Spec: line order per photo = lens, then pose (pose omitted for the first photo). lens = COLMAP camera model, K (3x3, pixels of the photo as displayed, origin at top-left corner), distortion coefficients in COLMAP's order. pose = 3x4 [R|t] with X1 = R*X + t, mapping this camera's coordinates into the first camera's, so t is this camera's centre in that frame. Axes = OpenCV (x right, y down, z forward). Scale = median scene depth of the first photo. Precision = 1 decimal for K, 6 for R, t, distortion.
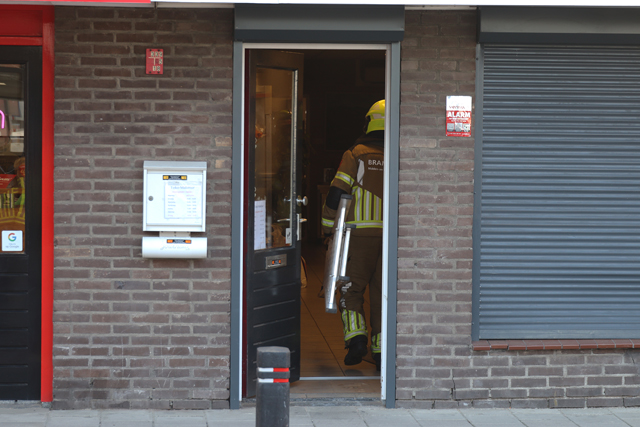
lens RADIAL K [[1833.7, 0, 319.0], [0, 1833.7, 212.9], [0, 0, 1]] dist [0.151808, 0.000000]
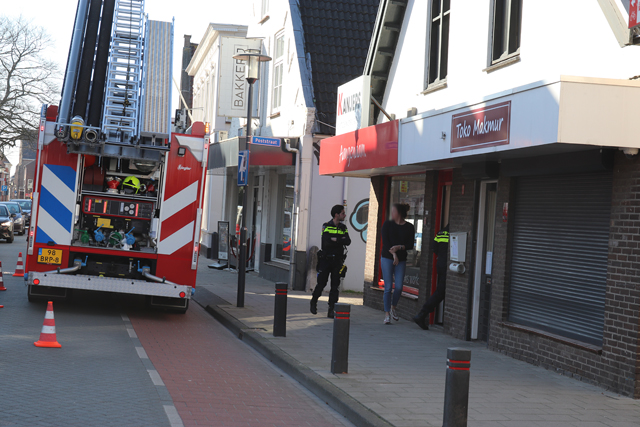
lens RADIAL K [[1235.6, 0, 324.3], [0, 1235.6, 213.0], [0, 0, 1]] dist [0.042106, 0.000000]
pose [[0.109044, -0.006799, -0.994014, 1.466029], [-0.098918, 0.994939, -0.017657, -0.006454], [0.989103, 0.100251, 0.107820, 0.648125]]
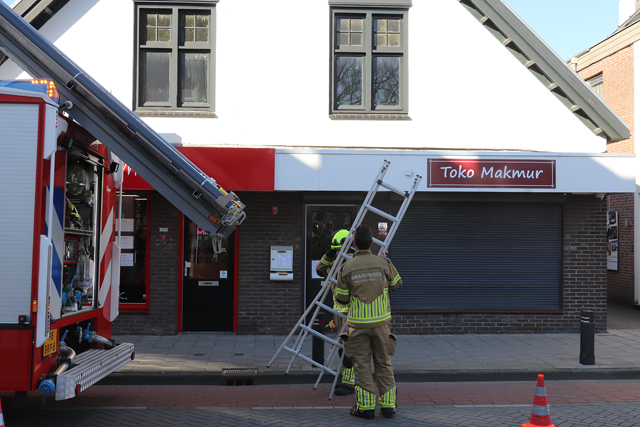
lens RADIAL K [[711.5, 0, 323.5], [0, 711.5, 212.9], [0, 0, 1]] dist [0.005106, 0.000000]
pose [[0.999909, -0.001303, -0.013451, 0.000209], [0.000381, 0.997663, -0.068319, -0.004090], [0.013509, 0.068307, 0.997573, -0.088150]]
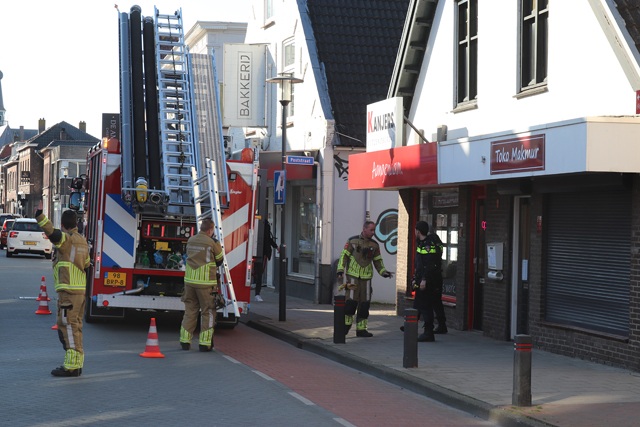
lens RADIAL K [[1527.9, 0, 322.7], [0, 1527.9, 212.9], [0, 0, 1]] dist [0.026853, 0.000000]
pose [[0.132861, -0.011214, -0.991071, 1.999113], [-0.061223, 0.997934, -0.019499, -0.012237], [0.989242, 0.063267, 0.131900, 0.467794]]
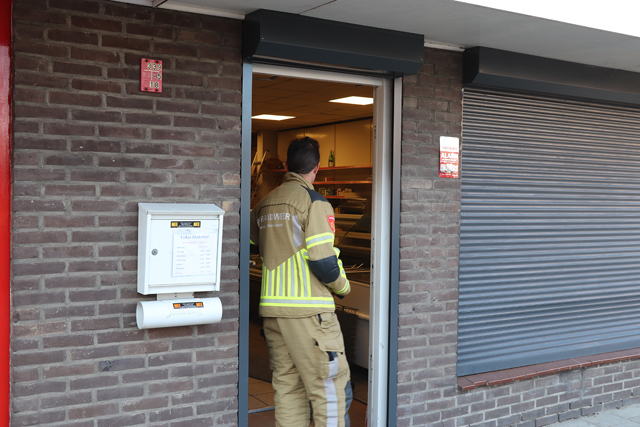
lens RADIAL K [[711.5, 0, 320.8], [0, 711.5, 213.9], [0, 0, 1]] dist [0.005106, 0.000000]
pose [[0.892289, -0.008947, 0.451377, -0.161036], [0.013093, 0.999896, -0.006062, -0.020802], [-0.451276, 0.011319, 0.892313, 0.692907]]
